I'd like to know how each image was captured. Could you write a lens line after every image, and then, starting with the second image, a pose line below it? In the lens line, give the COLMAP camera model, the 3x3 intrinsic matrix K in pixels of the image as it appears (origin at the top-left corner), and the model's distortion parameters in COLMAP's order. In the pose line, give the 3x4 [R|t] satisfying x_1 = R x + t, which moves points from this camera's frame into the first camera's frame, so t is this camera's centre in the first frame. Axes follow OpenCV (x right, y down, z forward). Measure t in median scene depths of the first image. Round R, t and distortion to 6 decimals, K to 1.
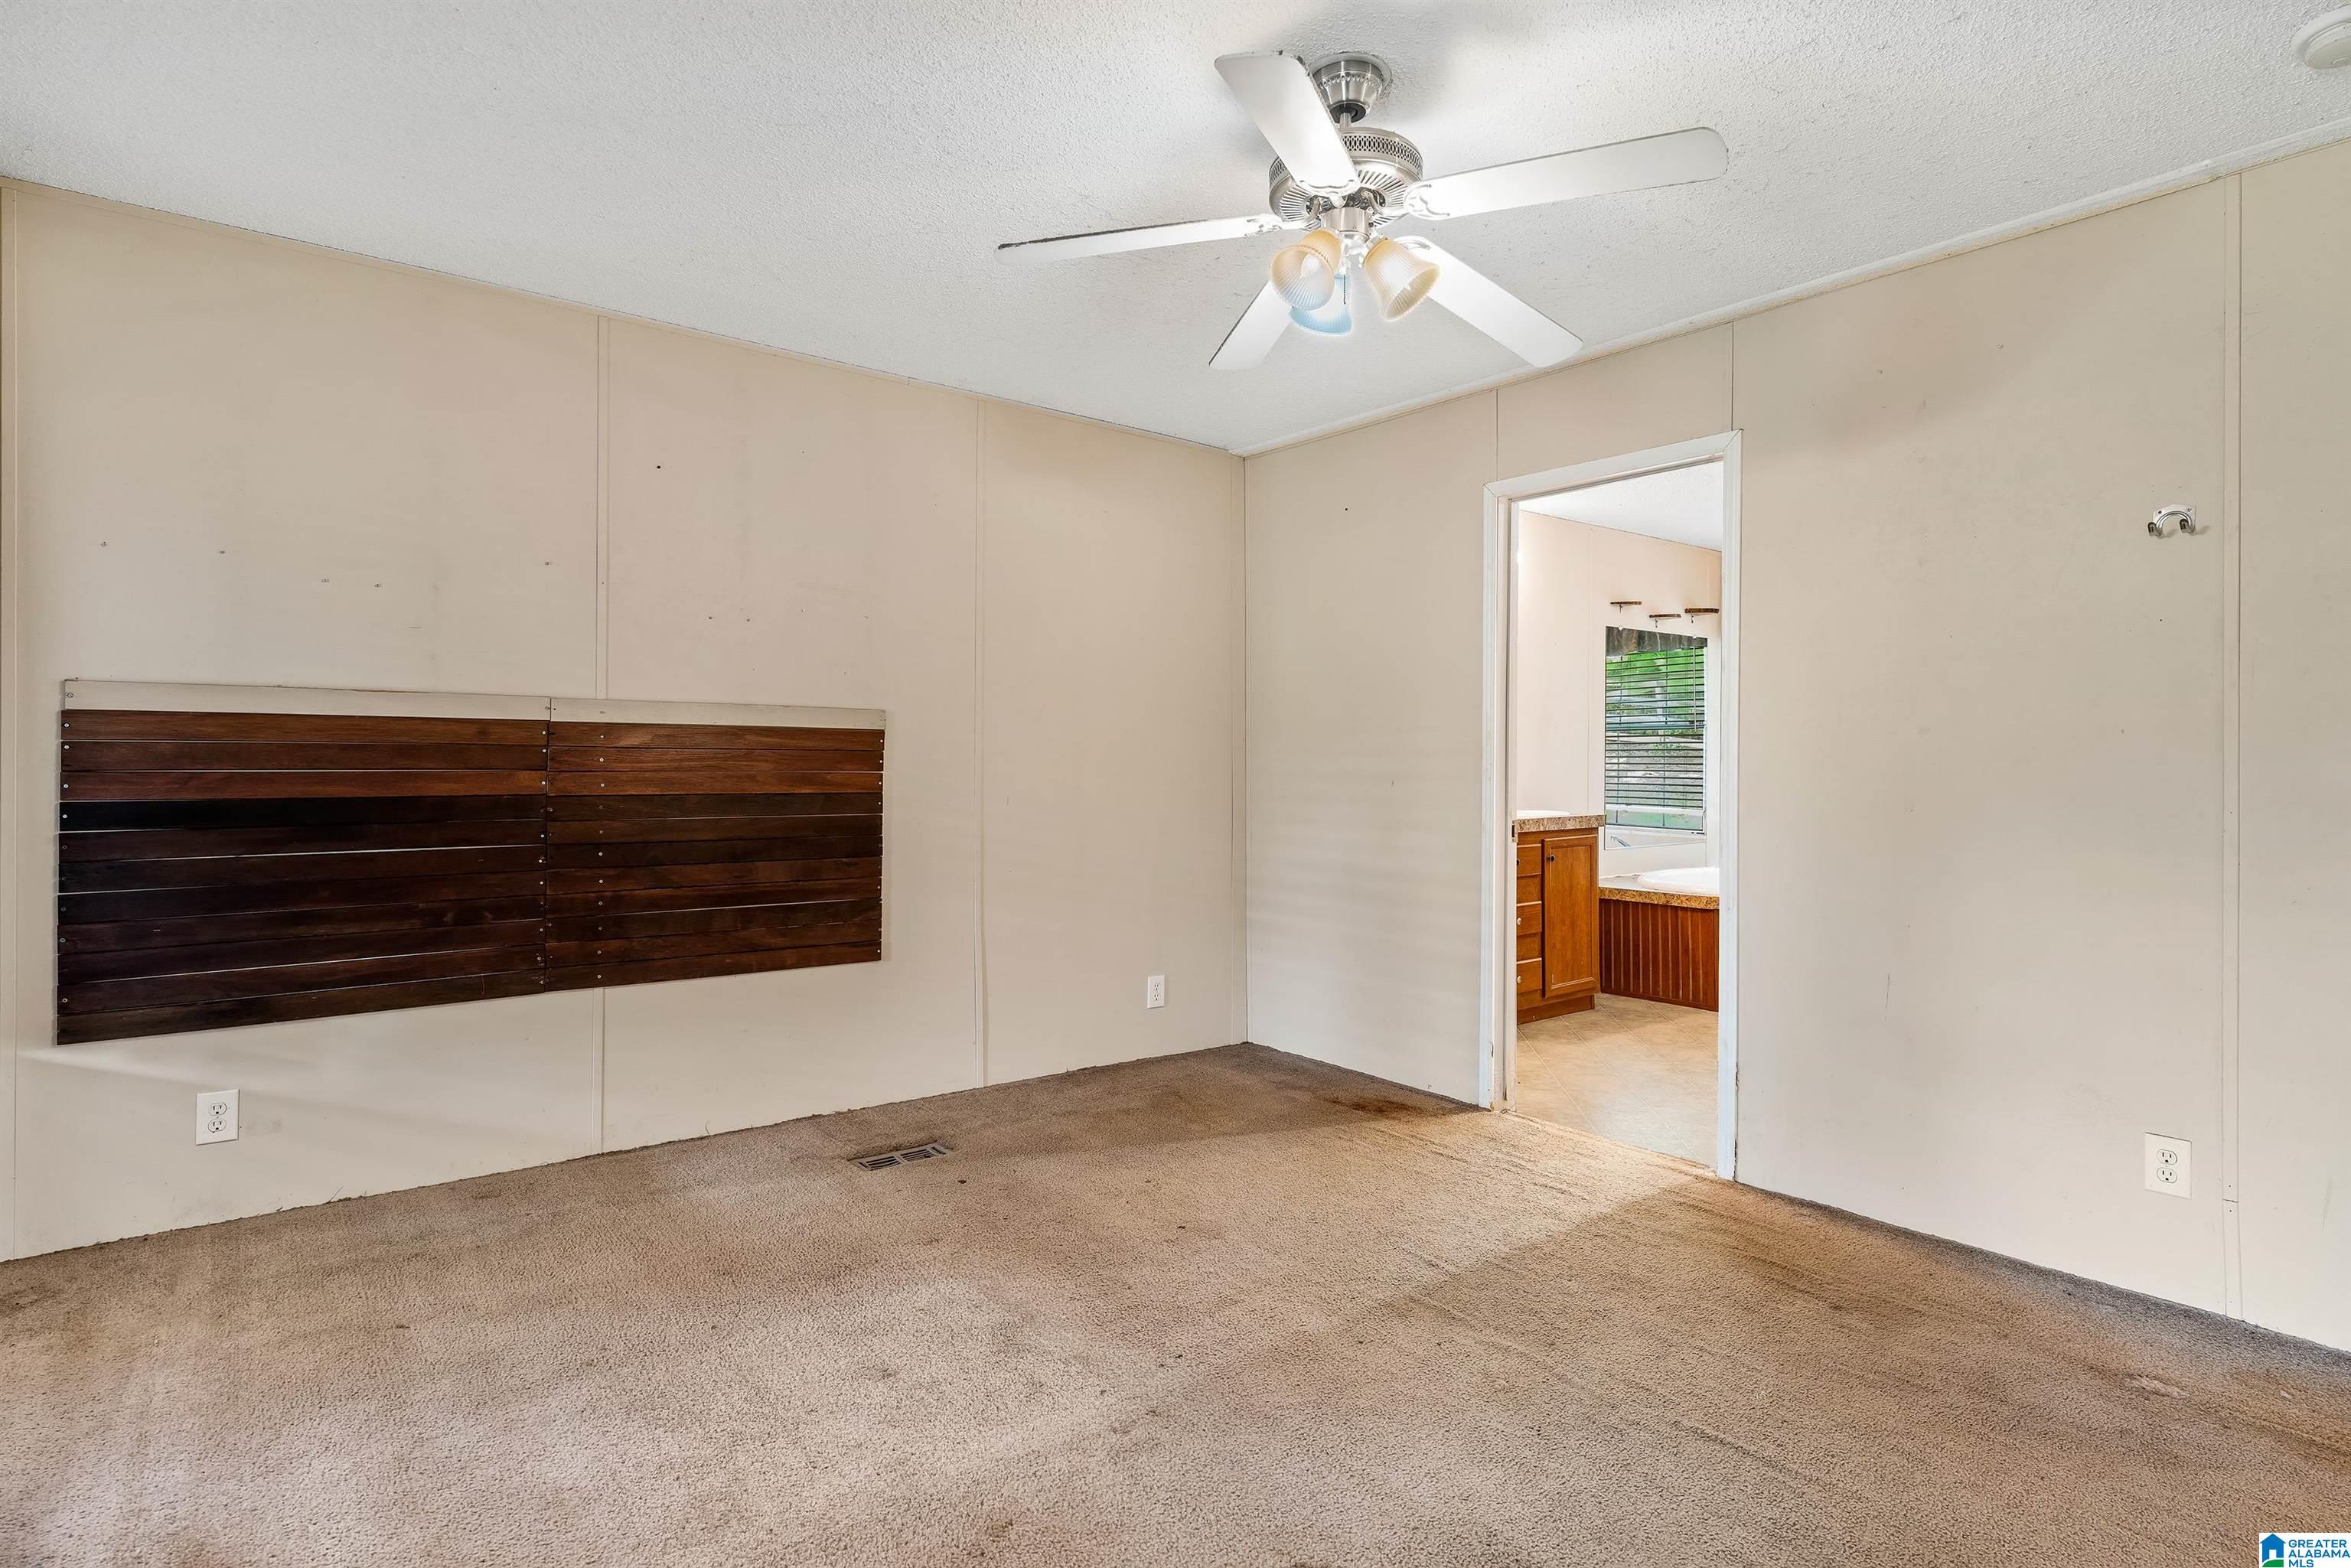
lens RADIAL K [[1190.8, 0, 1179.1], [0, 1190.8, 774.4], [0, 0, 1]] dist [0.002797, 0.000202]
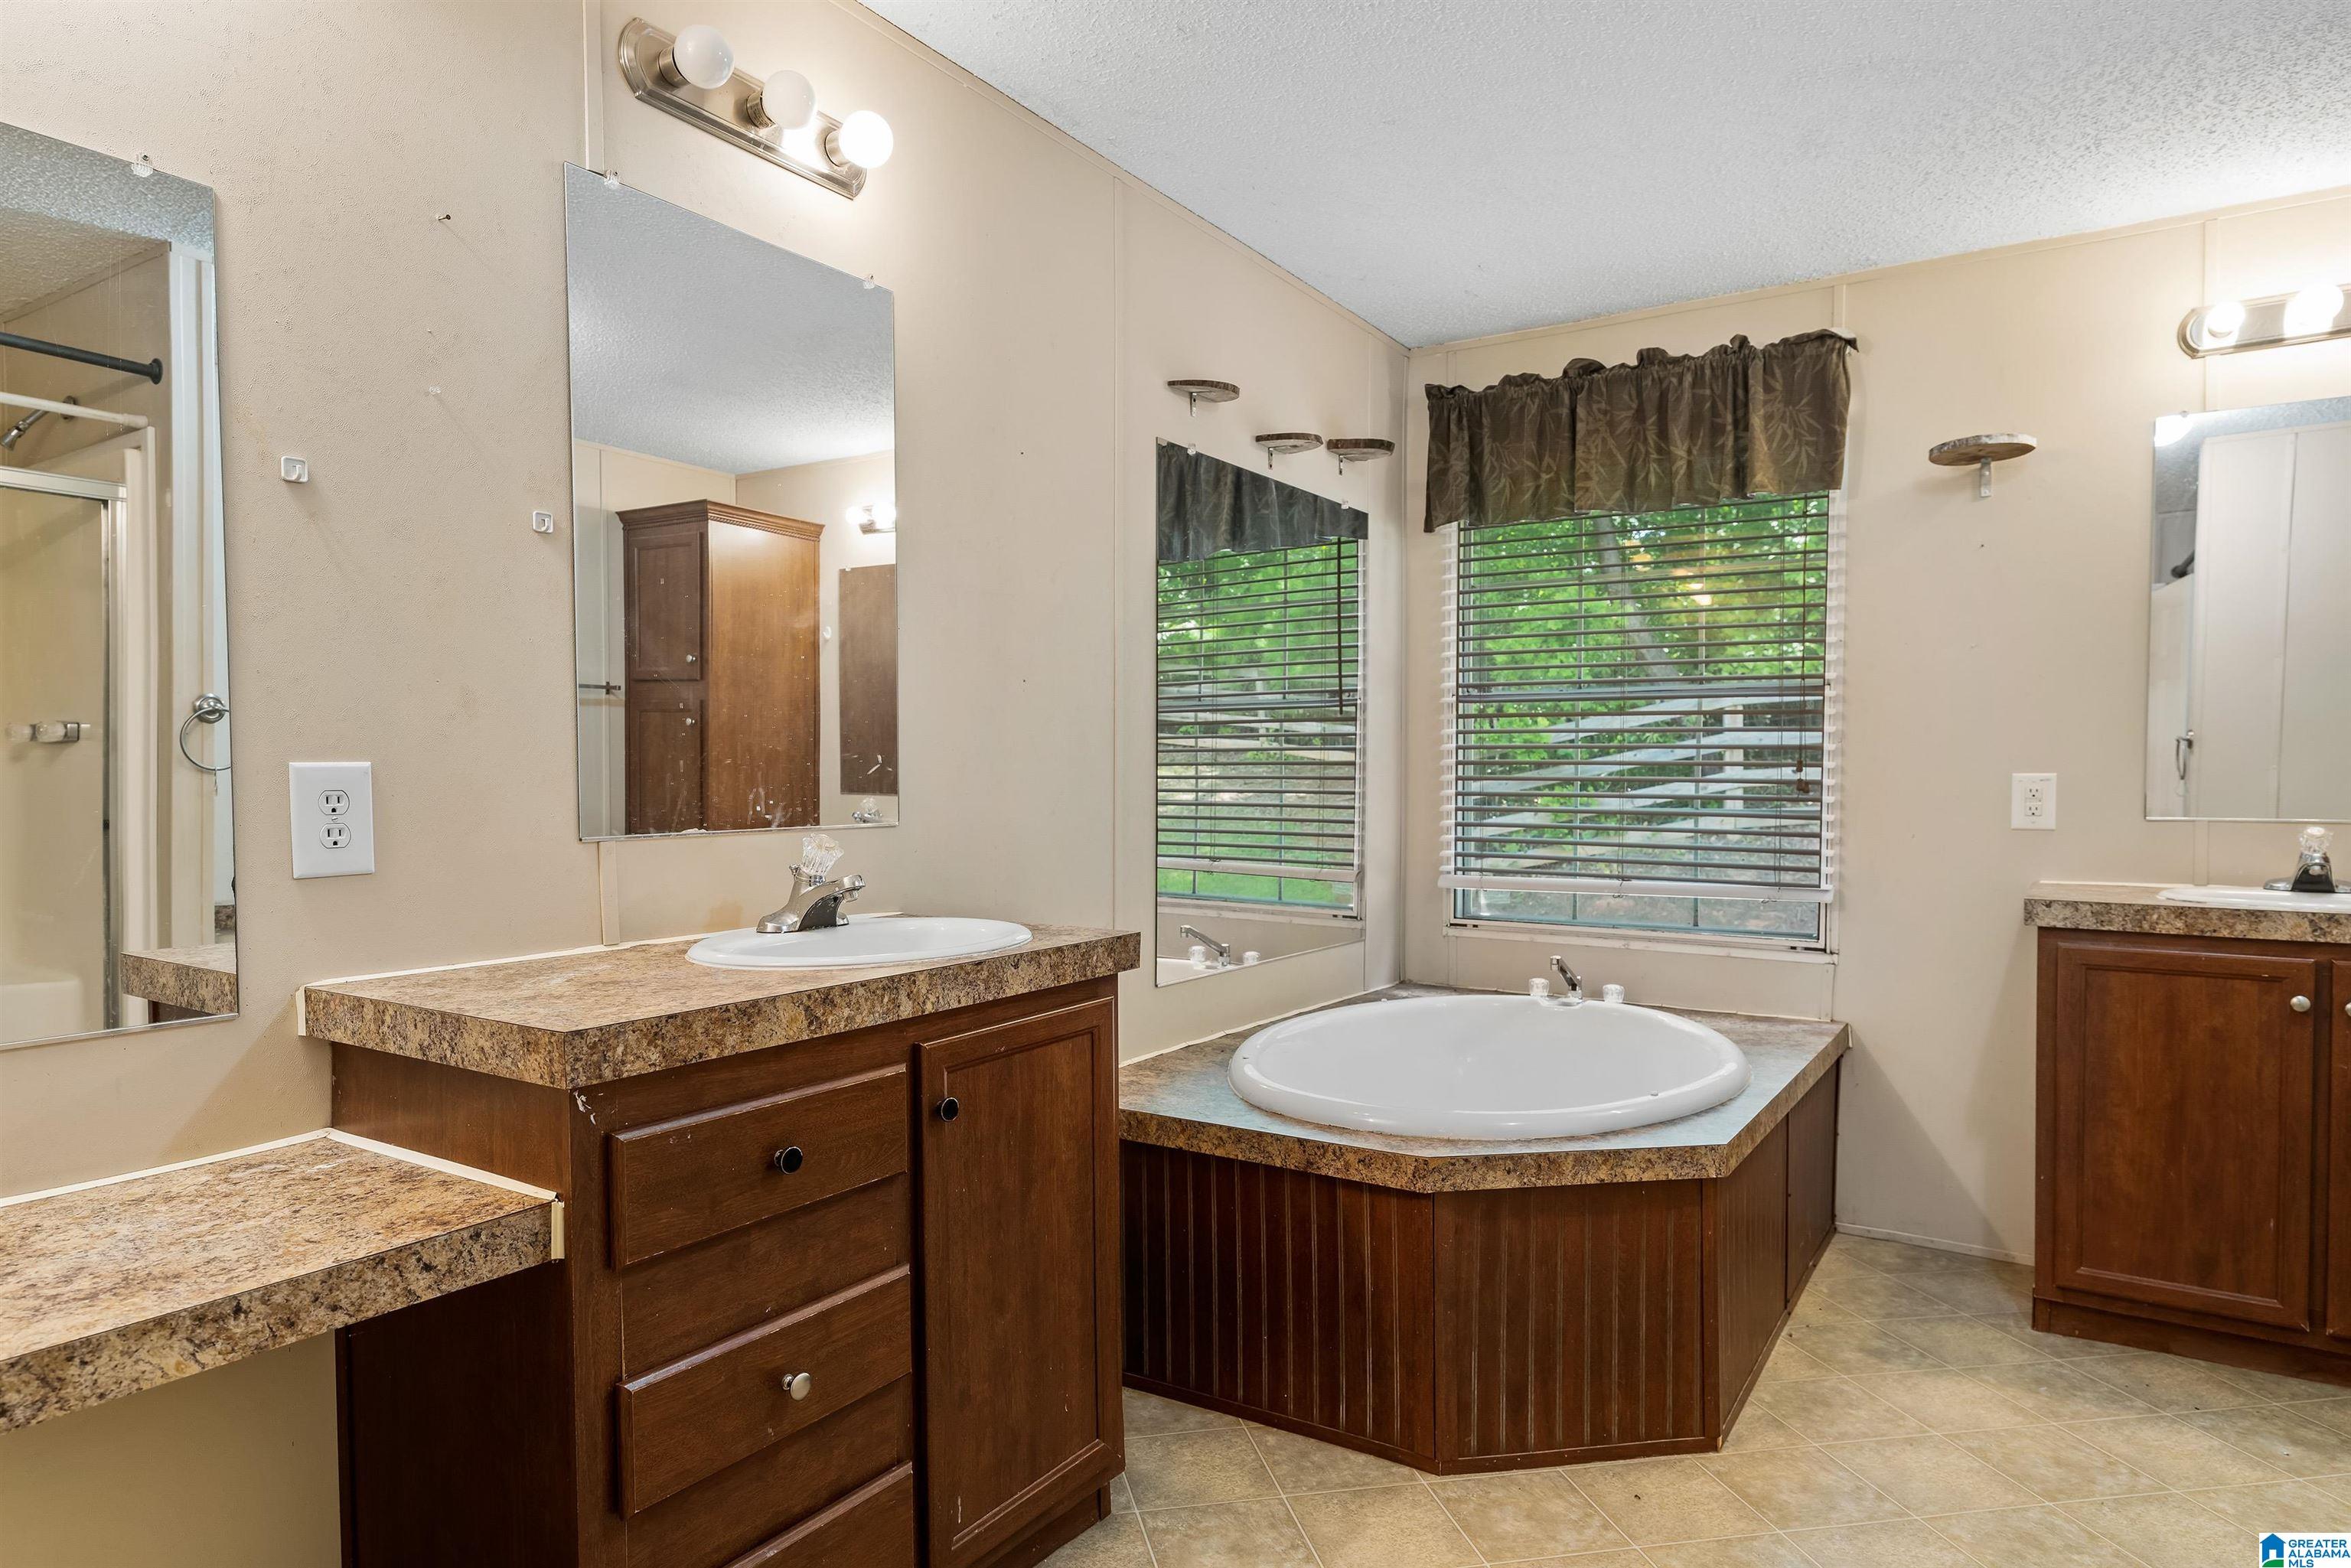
lens RADIAL K [[1360.4, 0, 1156.6], [0, 1360.4, 832.0], [0, 0, 1]] dist [0.003805, 0.003625]
pose [[0.952672, -0.013564, 0.303697, 0.245180], [0.003993, 0.999476, 0.032116, -0.005918], [-0.303973, -0.029384, 0.952227, 0.631601]]
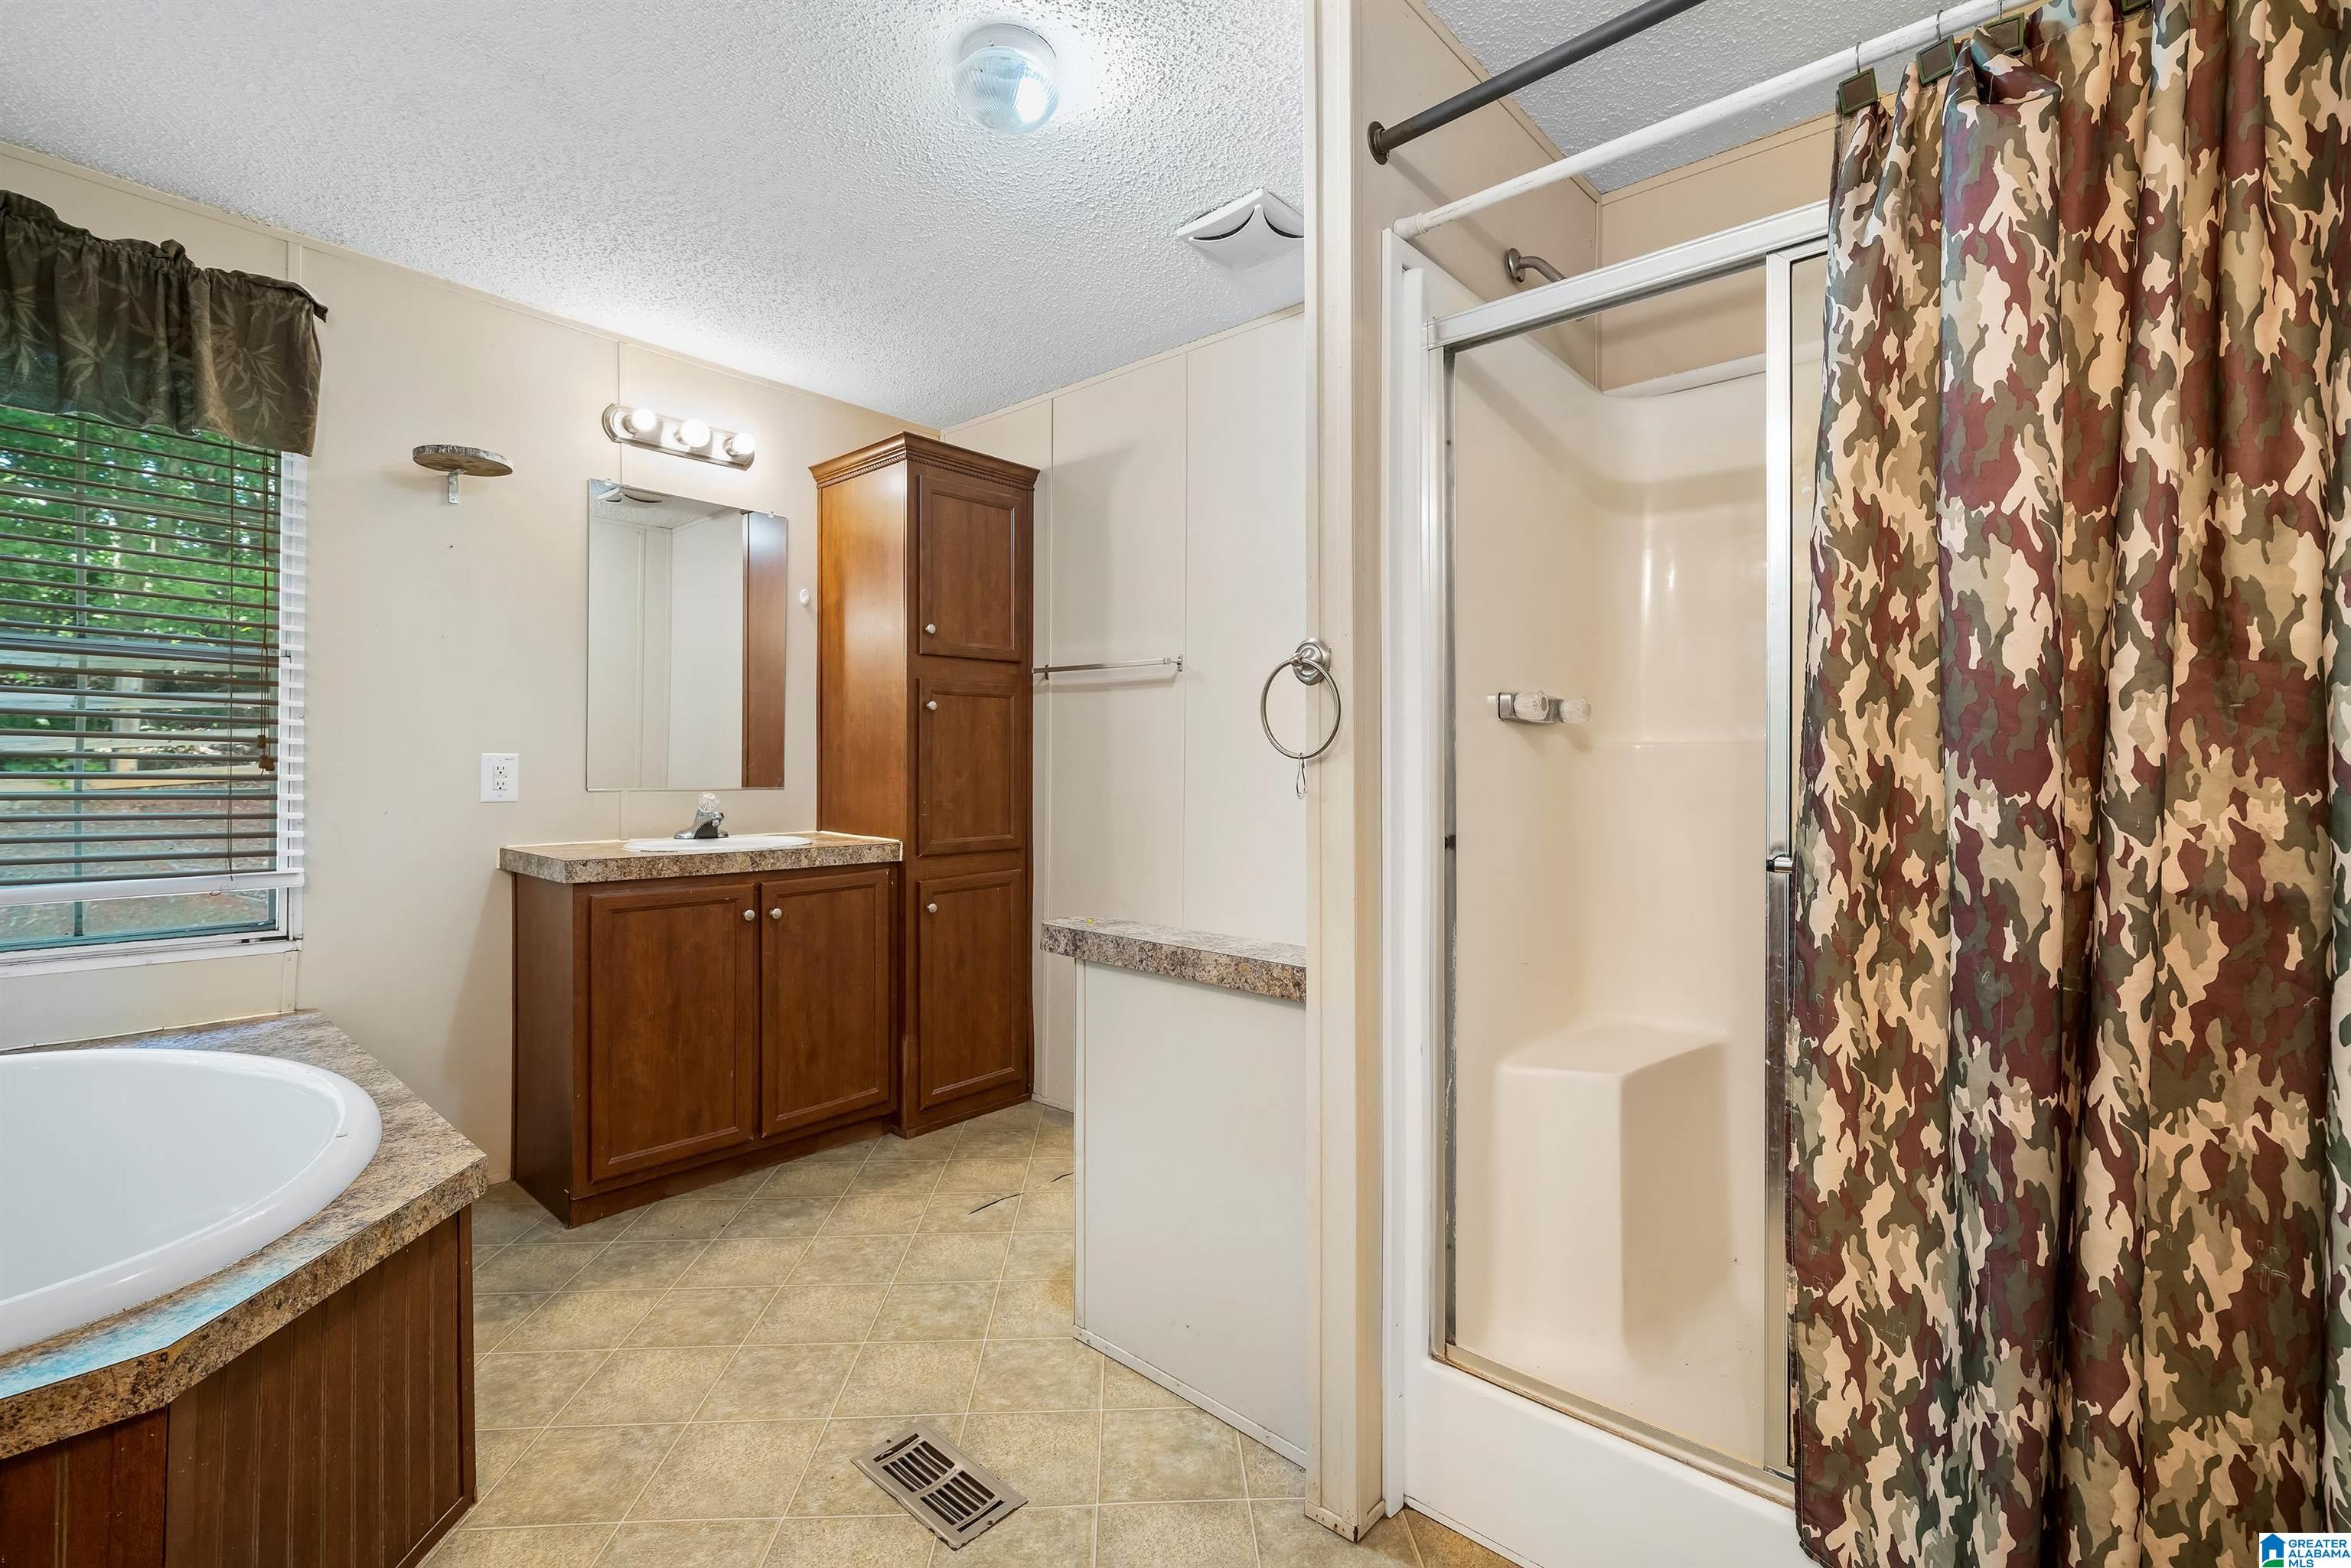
lens RADIAL K [[1035.4, 0, 1182.4], [0, 1035.4, 761.8], [0, 0, 1]] dist [0.005462, 0.001125]
pose [[-0.173988, -0.000879, 0.984747, 0.216220], [-0.002297, 0.999997, 0.000487, -0.007469], [-0.984745, -0.002178, -0.173990, 0.826170]]
